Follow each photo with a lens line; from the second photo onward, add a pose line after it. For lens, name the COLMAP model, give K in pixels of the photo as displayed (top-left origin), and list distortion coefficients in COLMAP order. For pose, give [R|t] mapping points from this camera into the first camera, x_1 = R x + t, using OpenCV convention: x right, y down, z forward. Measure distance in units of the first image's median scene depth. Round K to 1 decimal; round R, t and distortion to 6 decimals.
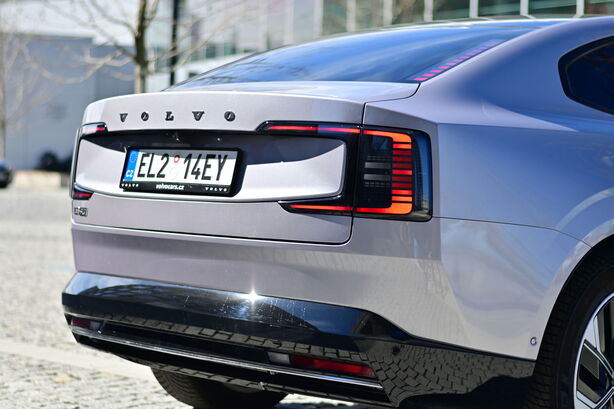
lens RADIAL K [[1376.5, 0, 307.0], [0, 1376.5, 204.5], [0, 0, 1]] dist [0.006551, 0.071058]
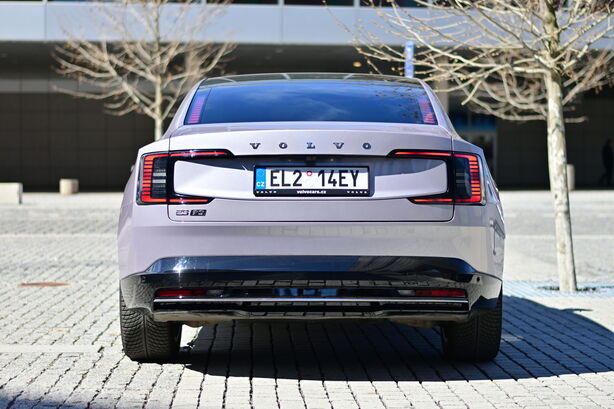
lens RADIAL K [[1376.5, 0, 307.0], [0, 1376.5, 204.5], [0, 0, 1]] dist [0.006551, 0.071058]
pose [[0.696420, -0.045439, 0.716194, -1.213945], [0.037281, 0.998937, 0.027126, -0.040968], [-0.716665, 0.007809, 0.697374, -0.065085]]
